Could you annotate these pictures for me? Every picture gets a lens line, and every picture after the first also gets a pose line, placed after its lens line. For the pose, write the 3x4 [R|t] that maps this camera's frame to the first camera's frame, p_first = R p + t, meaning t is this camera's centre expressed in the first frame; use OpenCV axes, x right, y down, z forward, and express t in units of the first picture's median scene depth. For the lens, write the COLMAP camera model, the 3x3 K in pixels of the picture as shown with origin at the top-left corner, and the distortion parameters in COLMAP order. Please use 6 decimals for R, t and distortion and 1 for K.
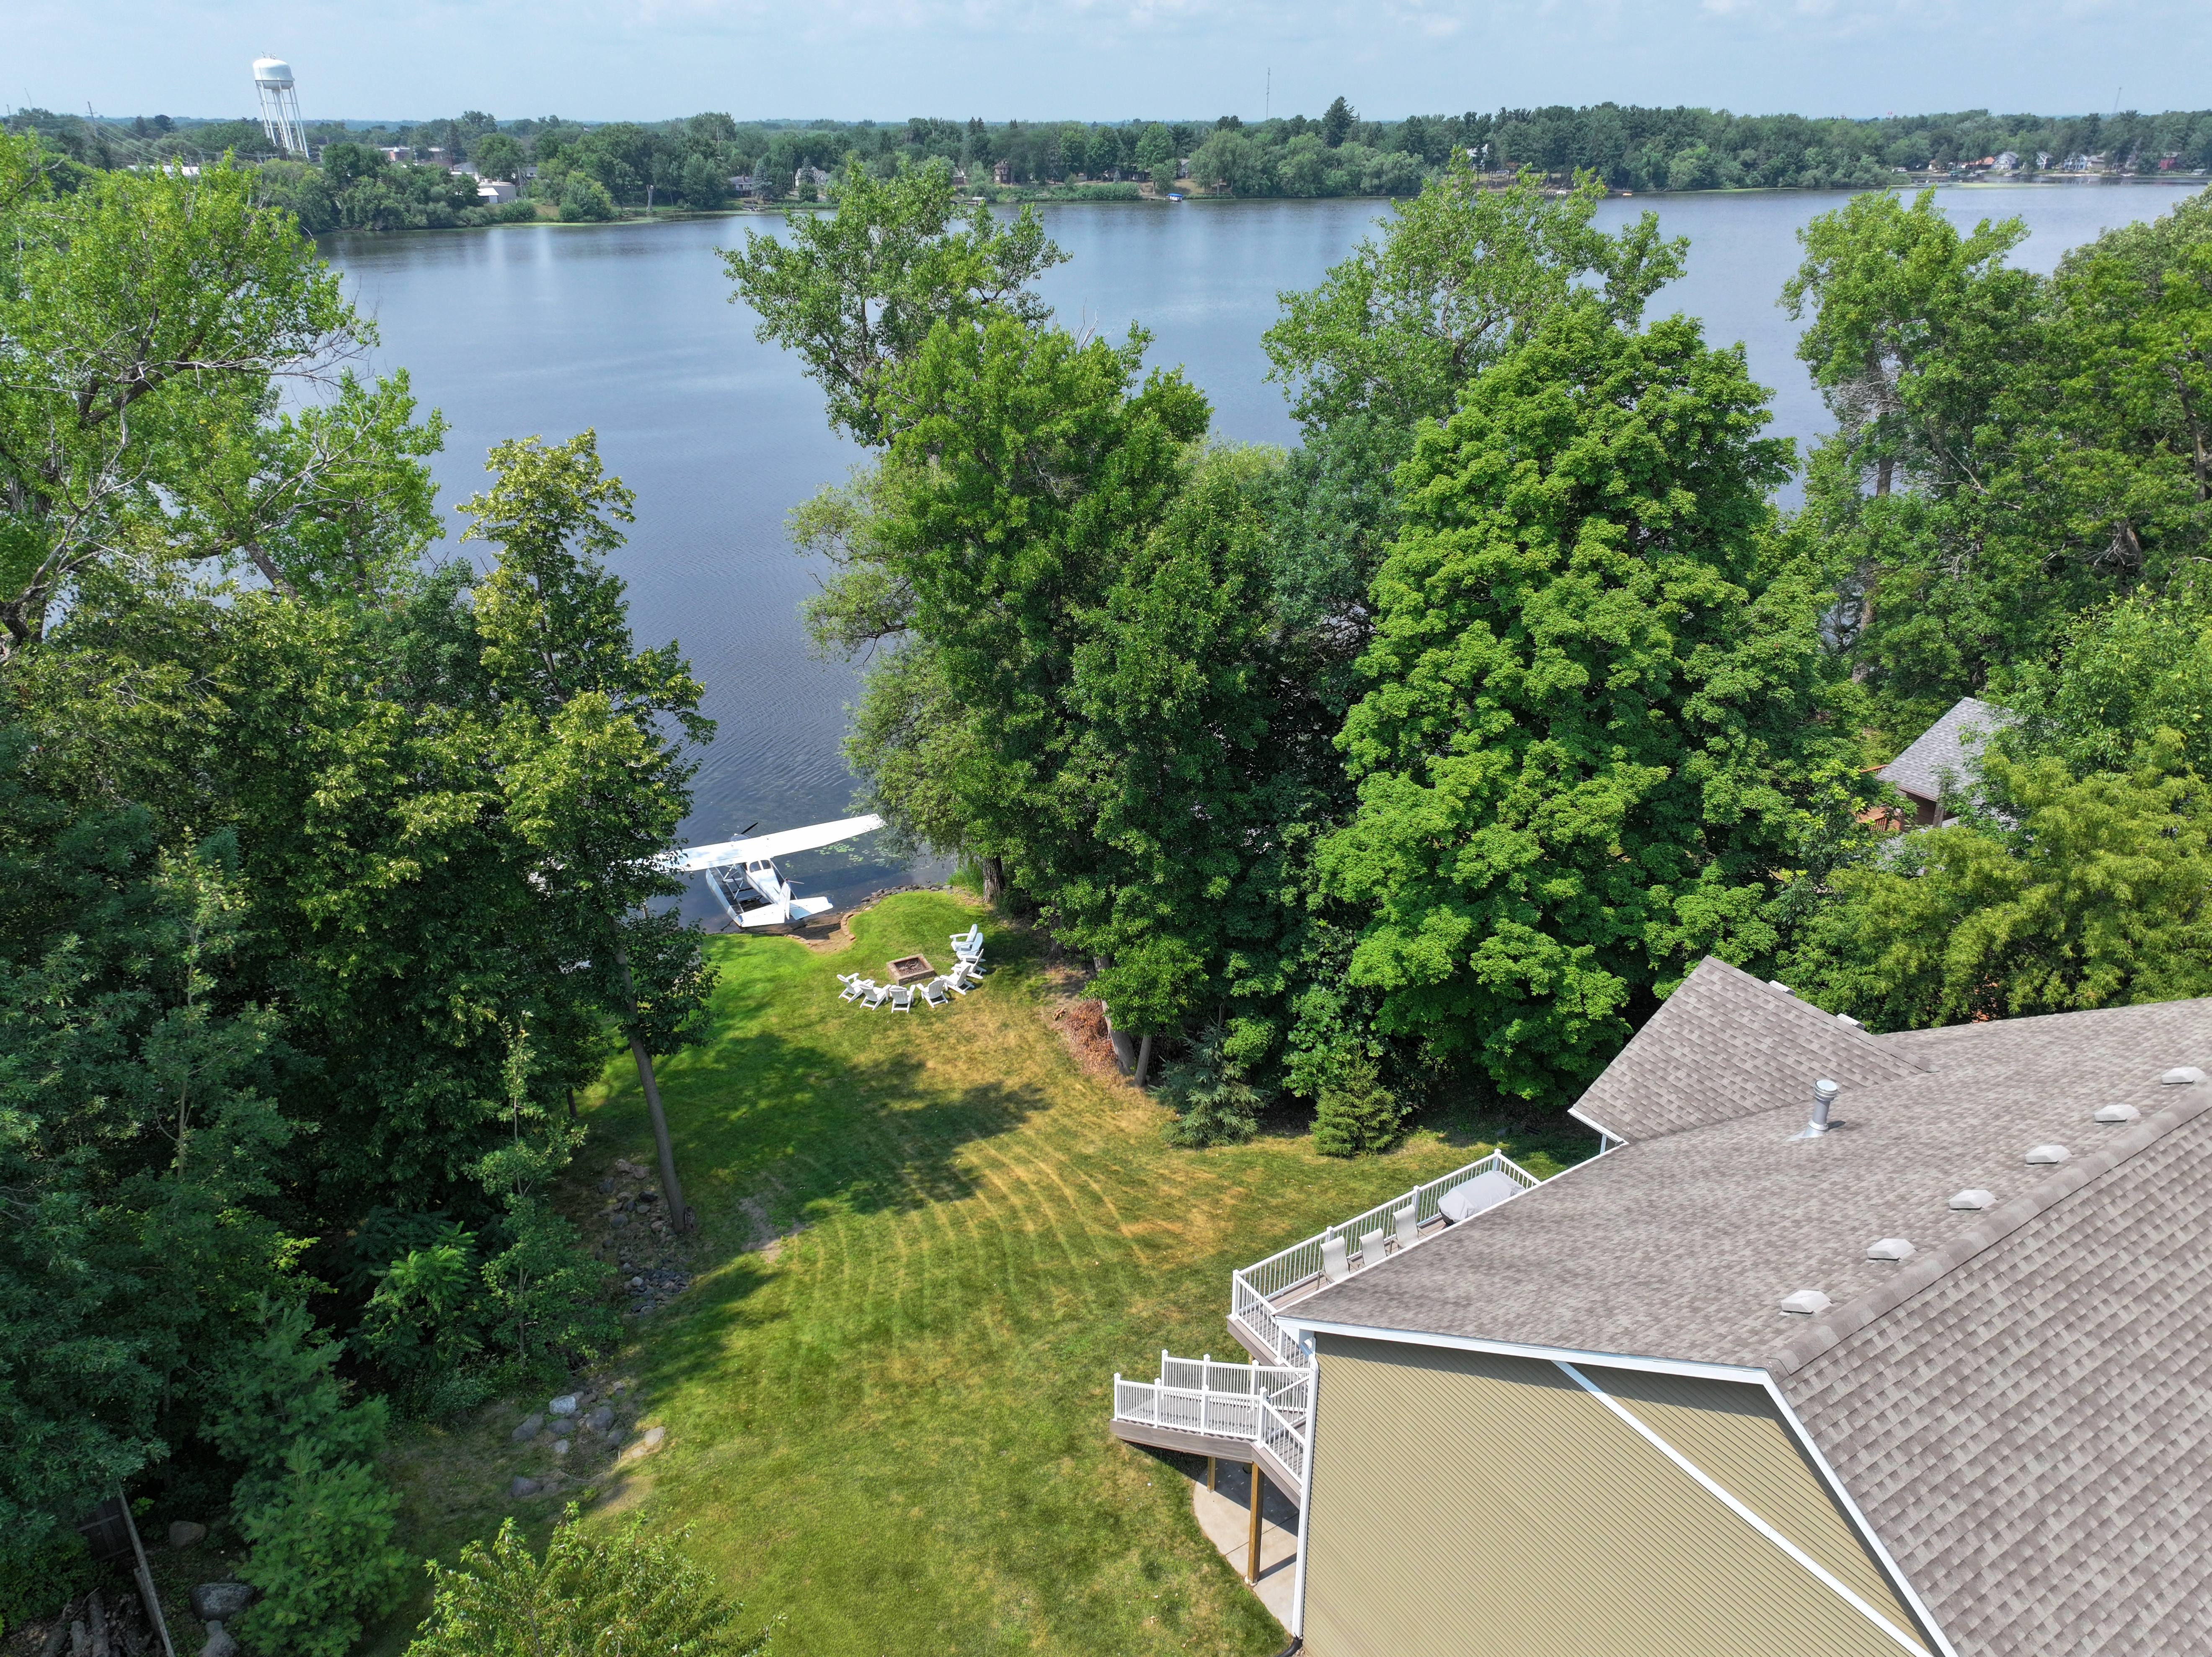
lens RADIAL K [[1552.3, 0, 1106.2], [0, 1552.3, 822.7], [0, 0, 1]] dist [-0.003691, 0.019522]
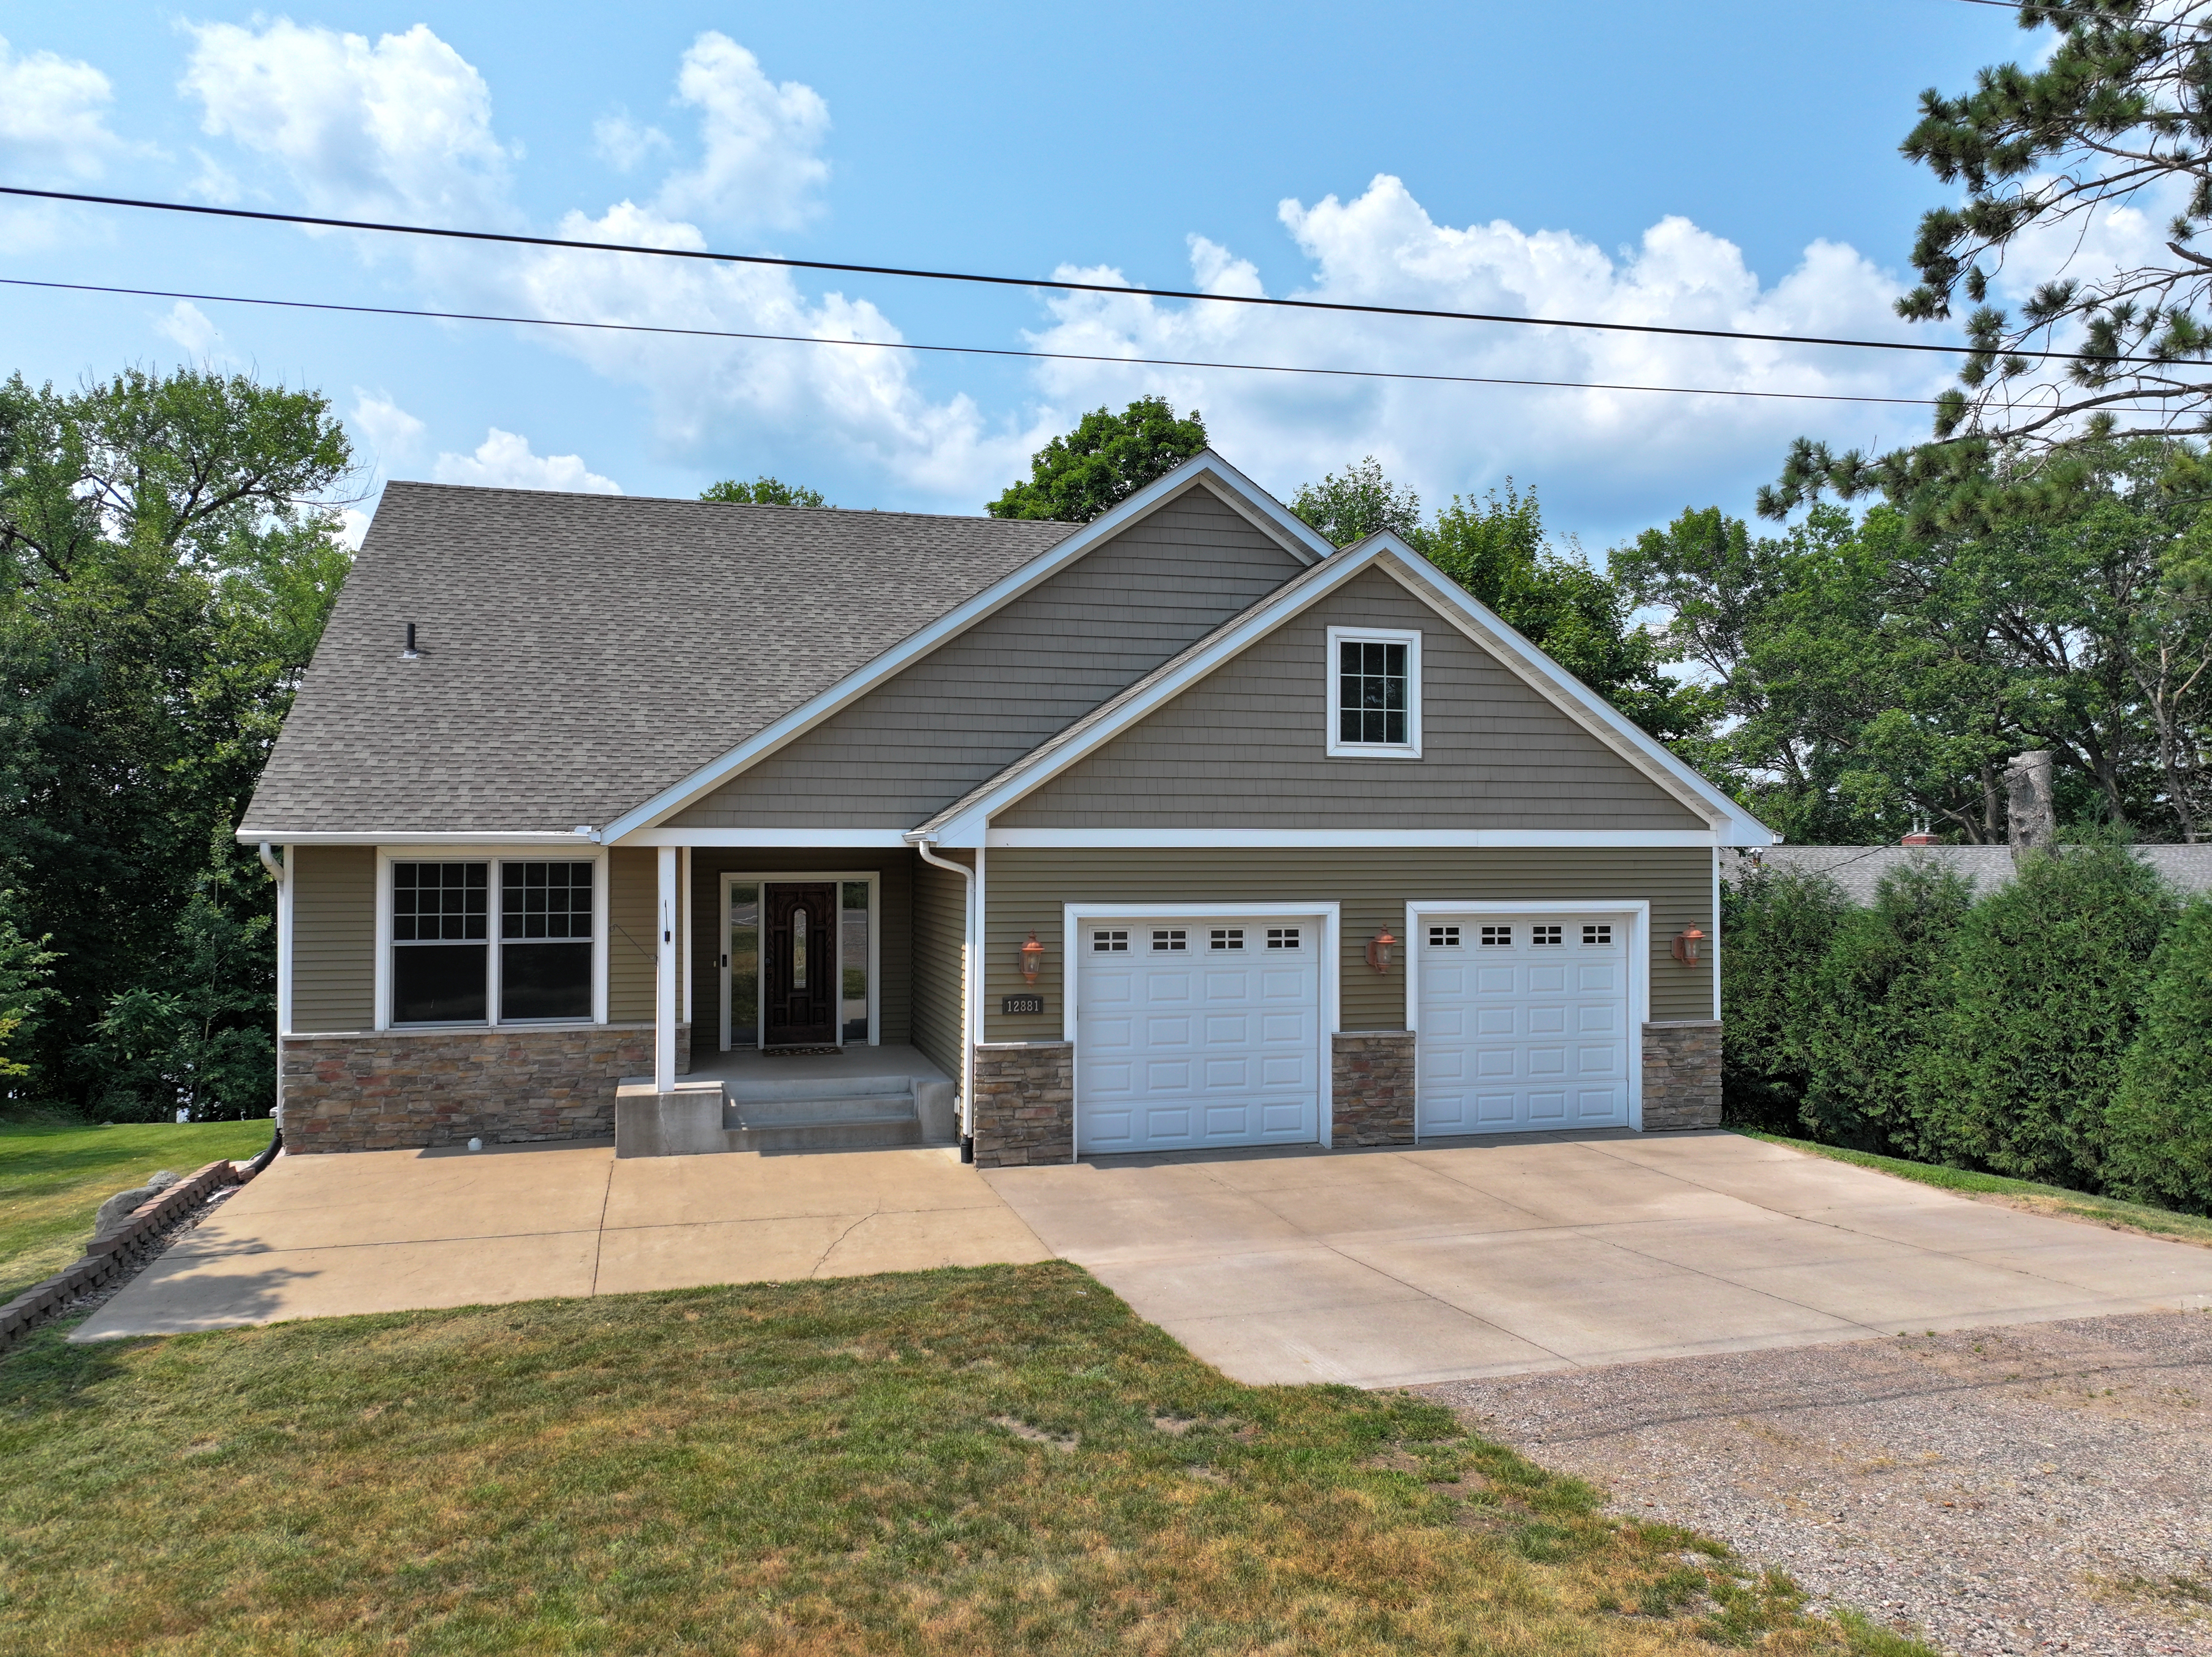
lens RADIAL K [[1552.3, 0, 1107.0], [0, 1552.3, 830.0], [0, 0, 1]] dist [-0.003691, 0.019522]
pose [[0.955293, -0.004405, -0.295629, 0.632257], [-0.121583, 0.905582, -0.406374, 0.487535], [0.269506, 0.424149, 0.864560, -0.011440]]
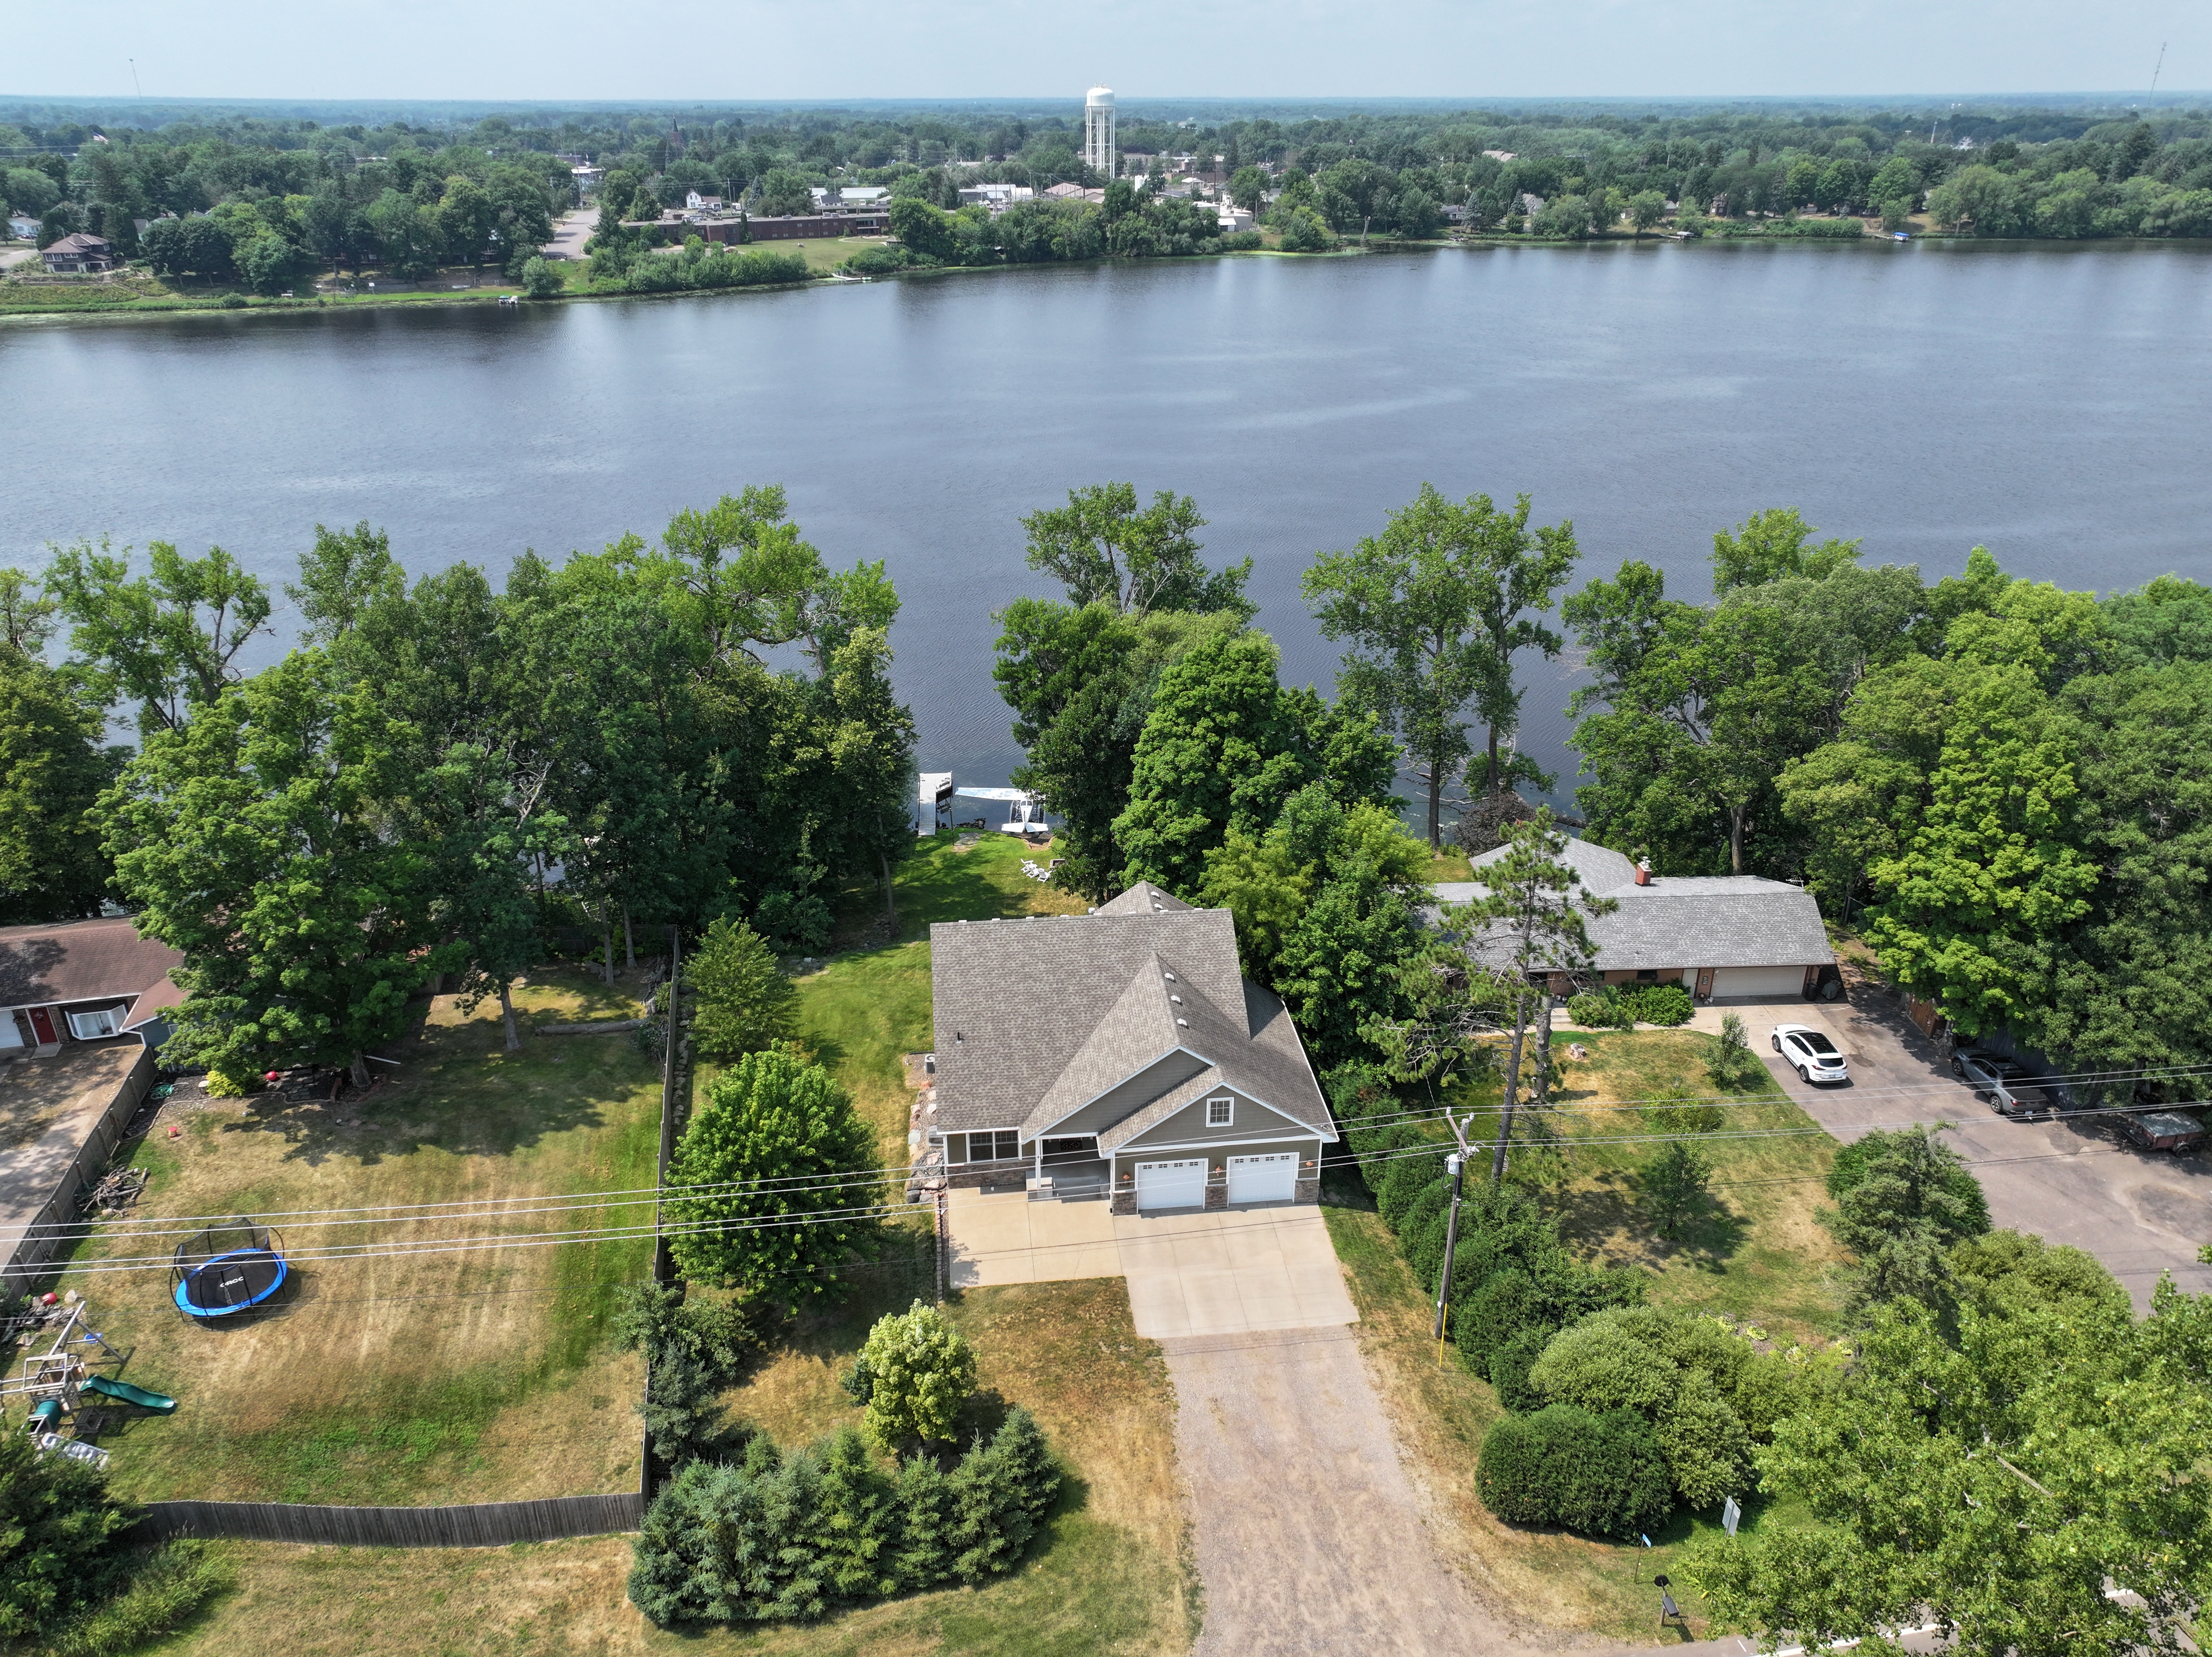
lens RADIAL K [[1552.3, 0, 1106.4], [0, 1552.3, 831.1], [0, 0, 1]] dist [-0.003691, 0.019522]
pose [[0.893073, 0.192958, -0.406434, 1.091033], [-0.184639, 0.980973, 0.060011, -0.120490], [0.410280, 0.021449, 0.911707, -1.216621]]
